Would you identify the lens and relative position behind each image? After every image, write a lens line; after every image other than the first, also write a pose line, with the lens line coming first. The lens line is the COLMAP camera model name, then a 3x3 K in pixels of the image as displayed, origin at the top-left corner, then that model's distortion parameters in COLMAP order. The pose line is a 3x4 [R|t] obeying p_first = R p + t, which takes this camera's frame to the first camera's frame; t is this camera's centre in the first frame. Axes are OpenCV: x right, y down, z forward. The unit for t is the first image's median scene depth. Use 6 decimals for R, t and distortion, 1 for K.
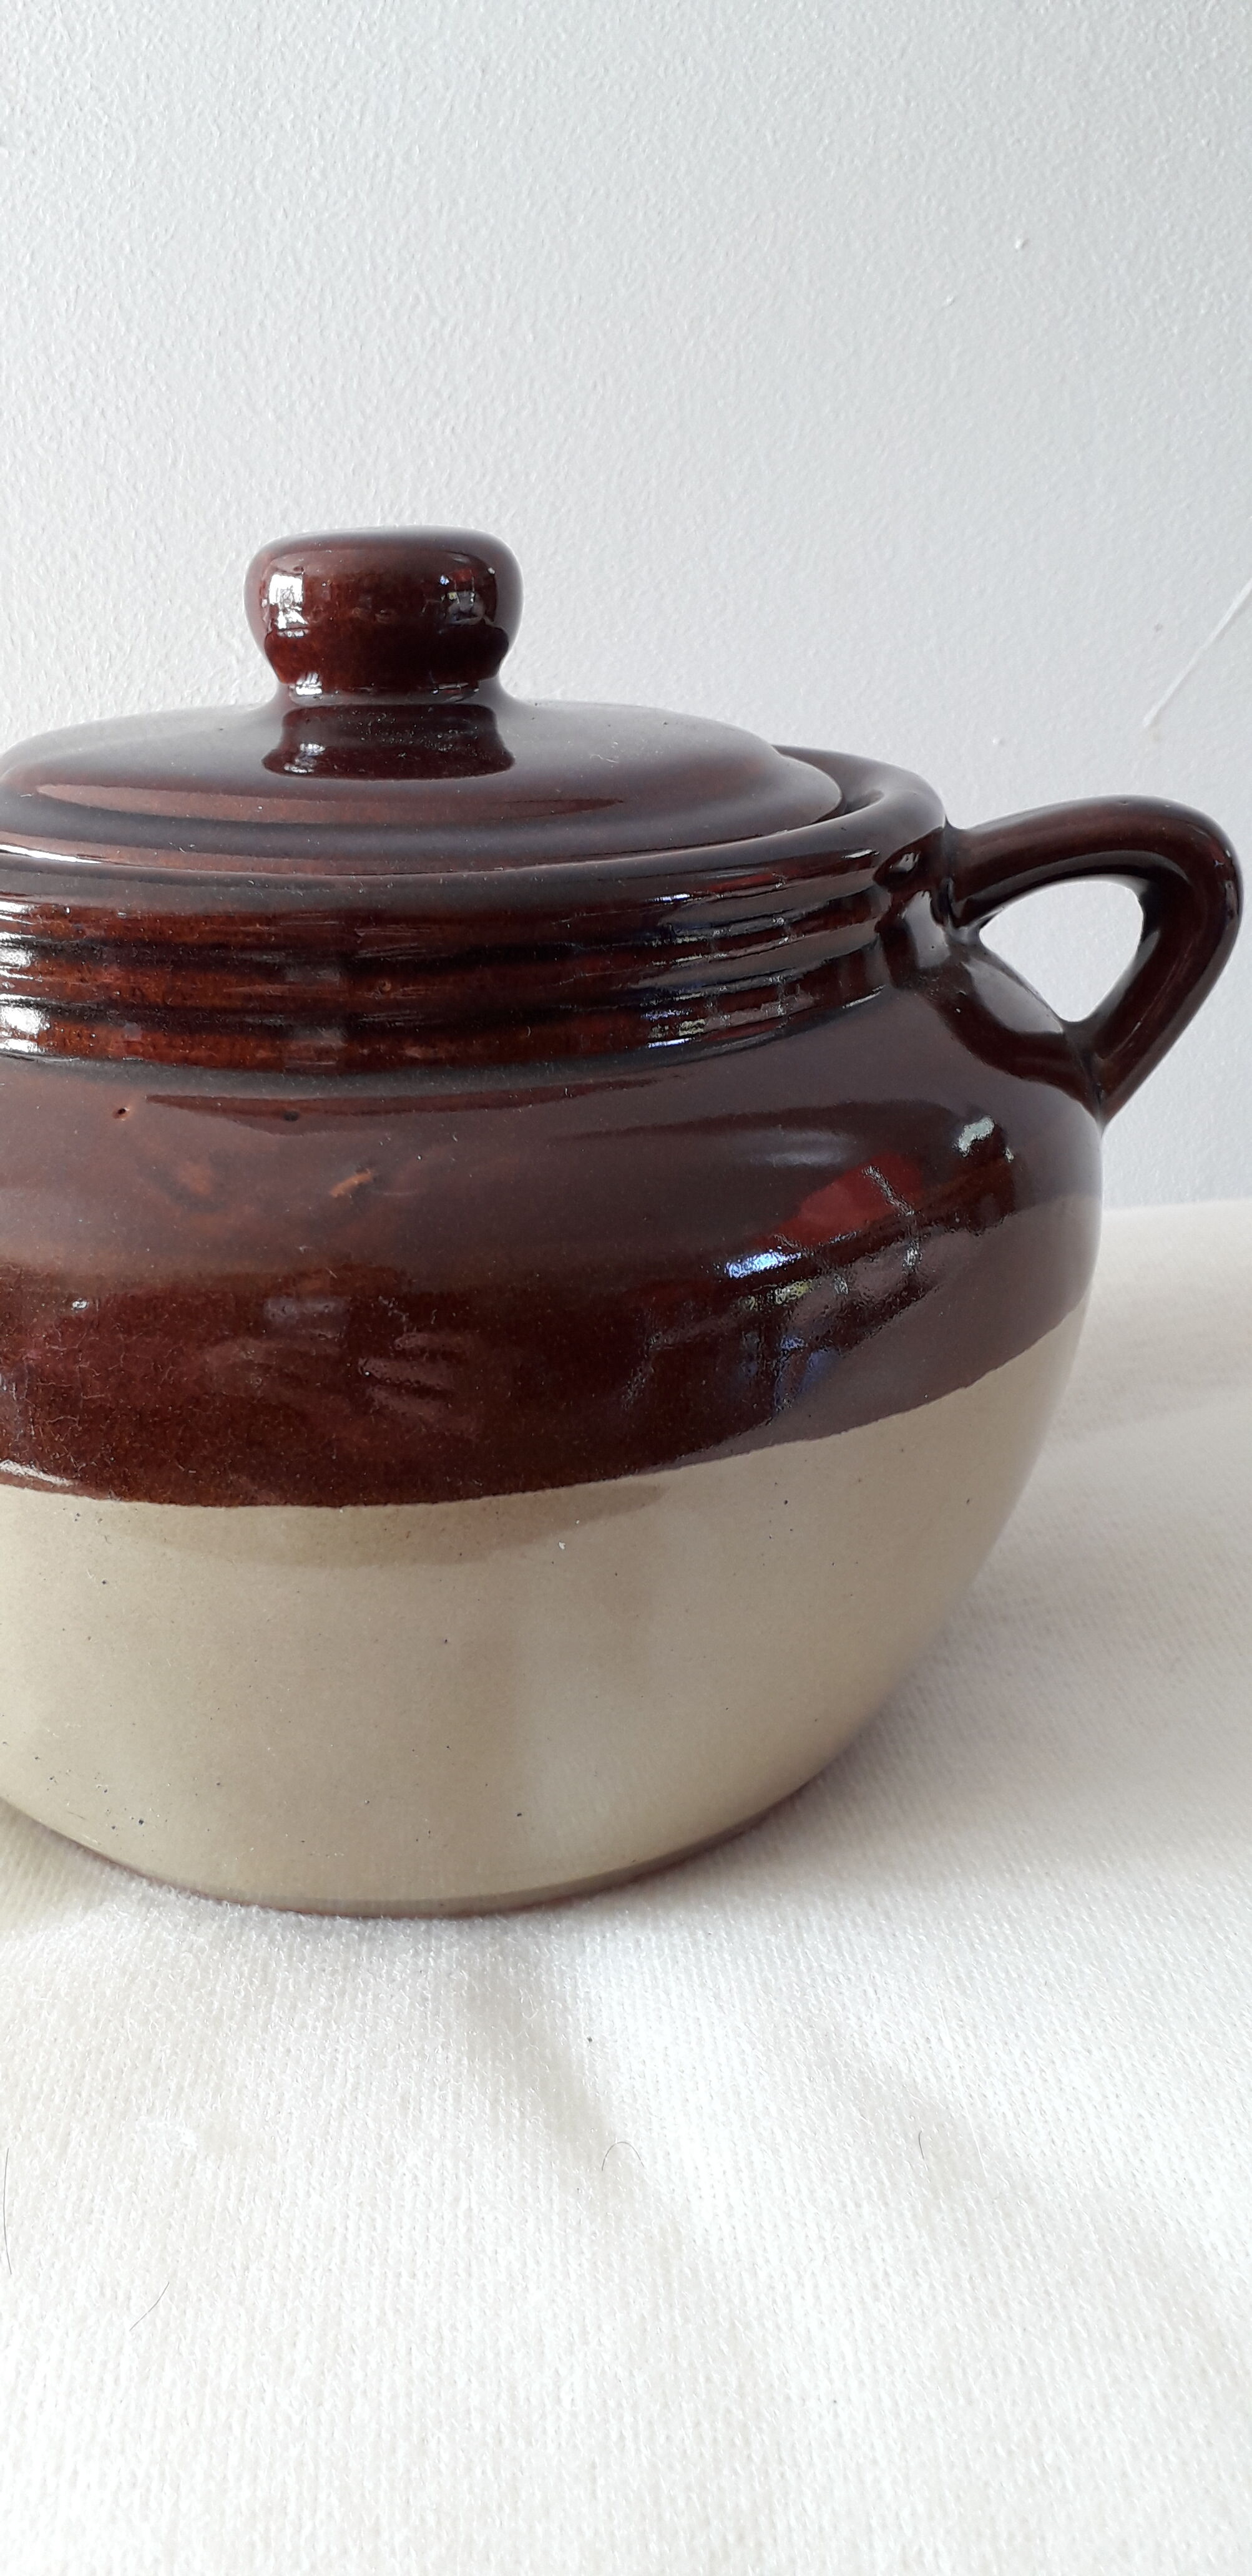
lens RADIAL K [[2234.8, 0, 626.0], [0, 2234.8, 1288.0], [0, 0, 1]] dist [0.000502, 0.015544]
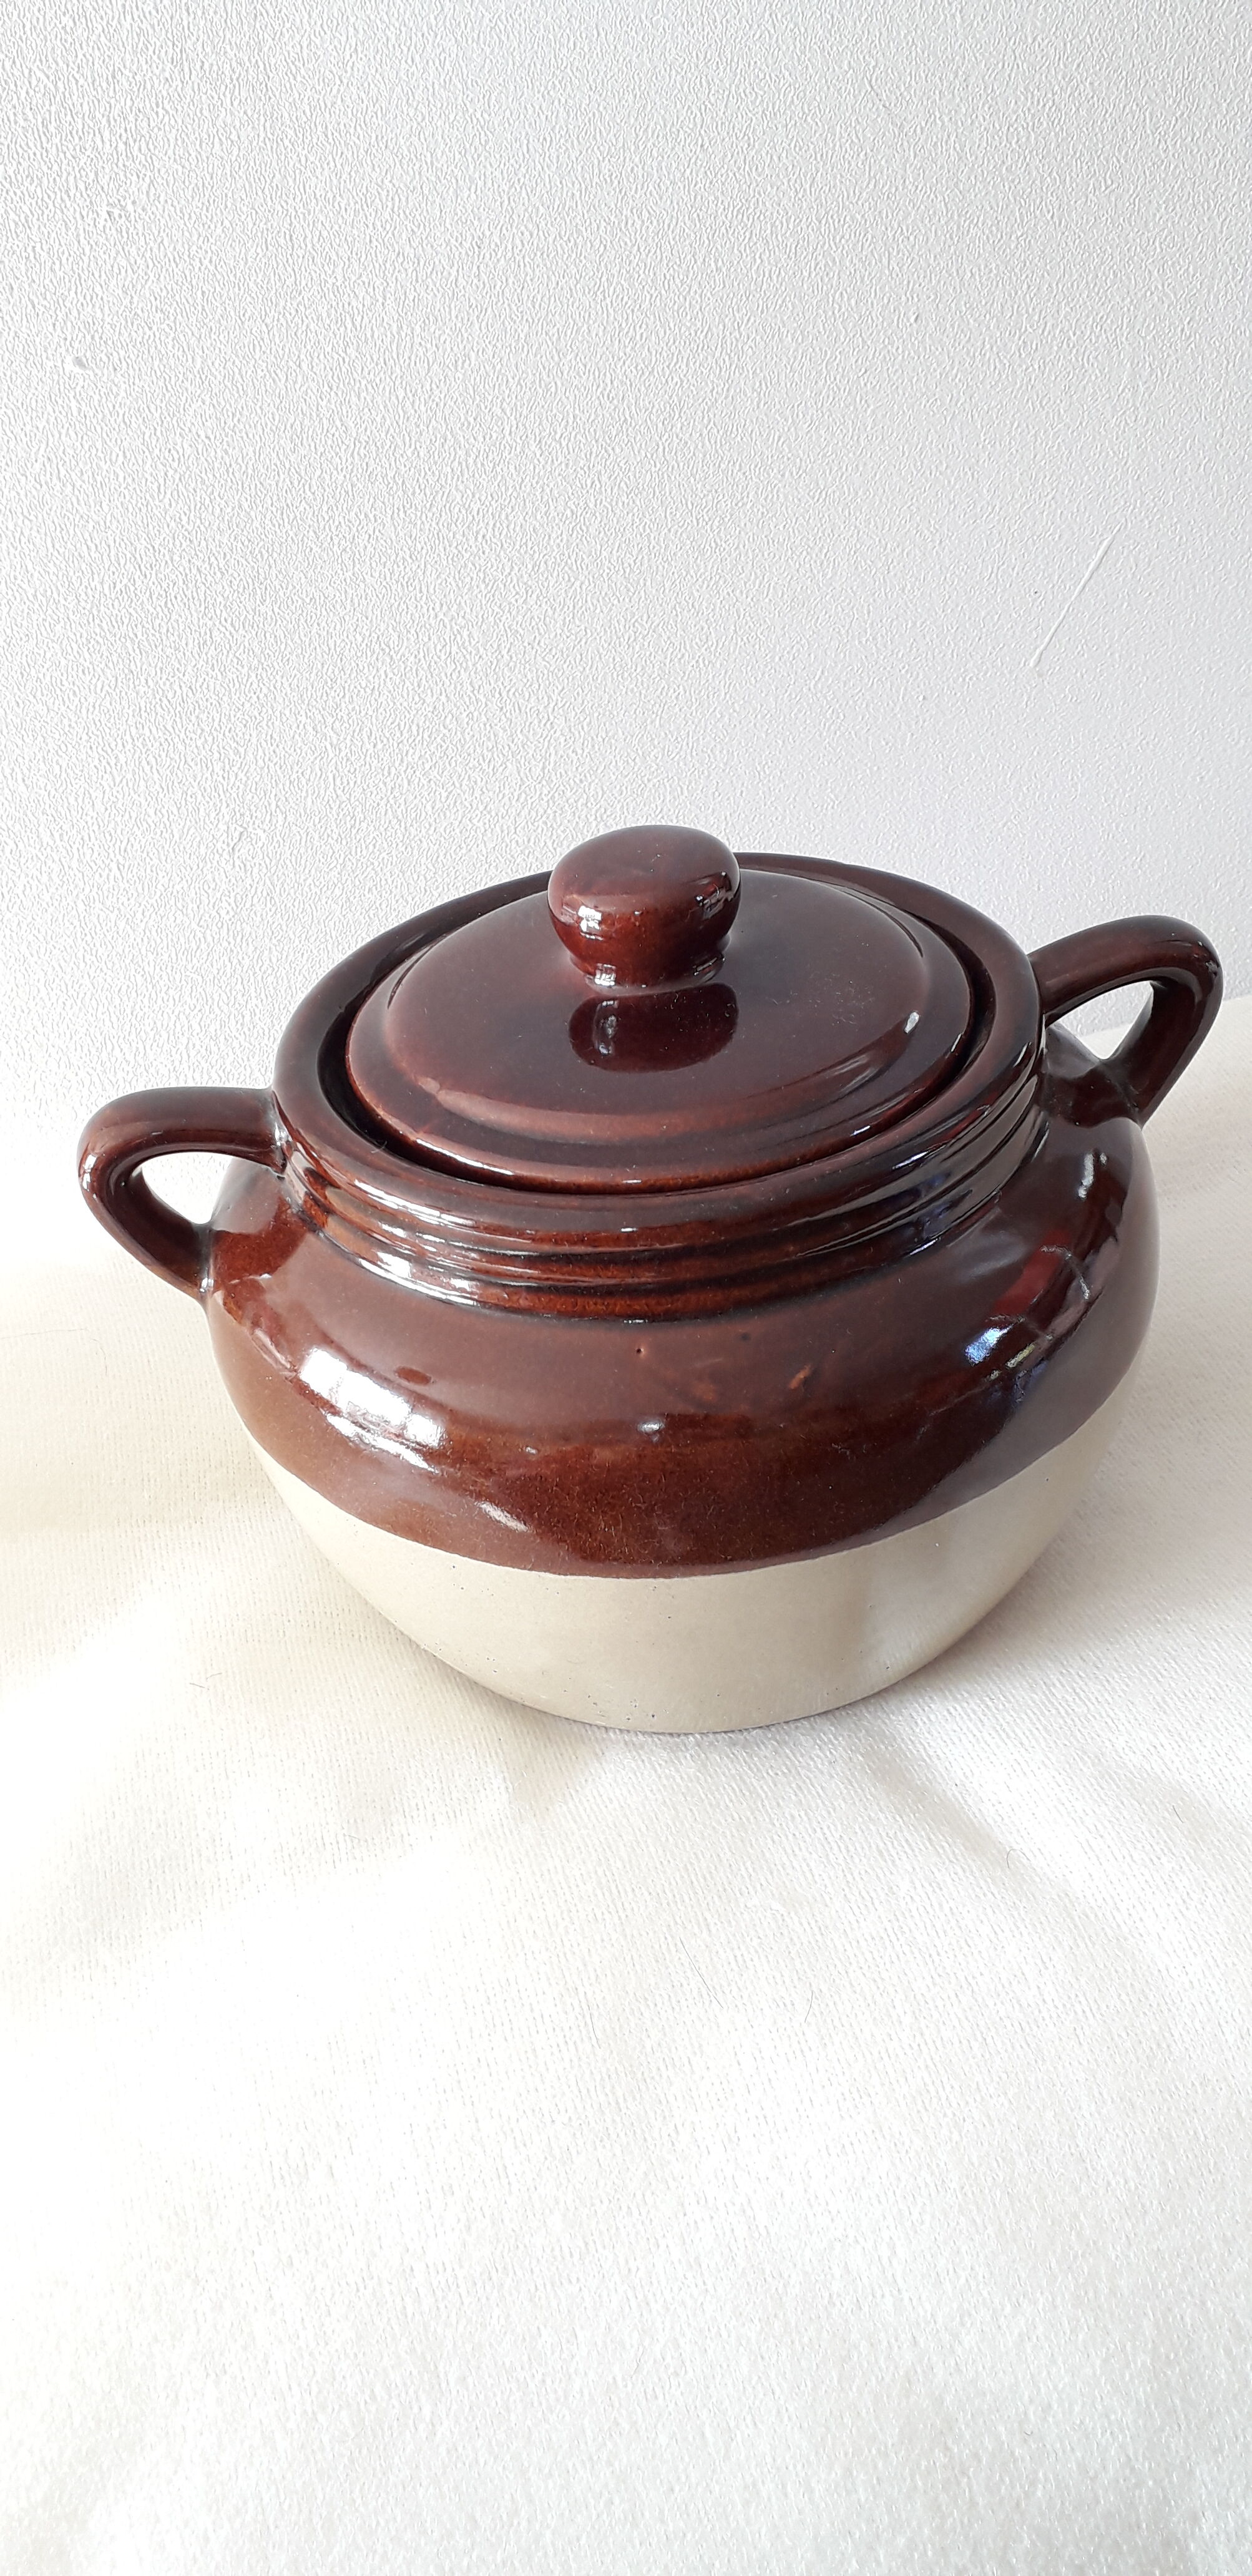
lens RADIAL K [[2146.5, 0, 729.1], [0, 2146.5, 1338.3], [0, 0, 1]] dist [0.052016, 0.000788]
pose [[0.968407, -0.200714, 0.147991, -0.253827], [0.155186, 0.949588, 0.272397, -0.324433], [-0.195204, -0.240825, 0.950736, -0.308049]]
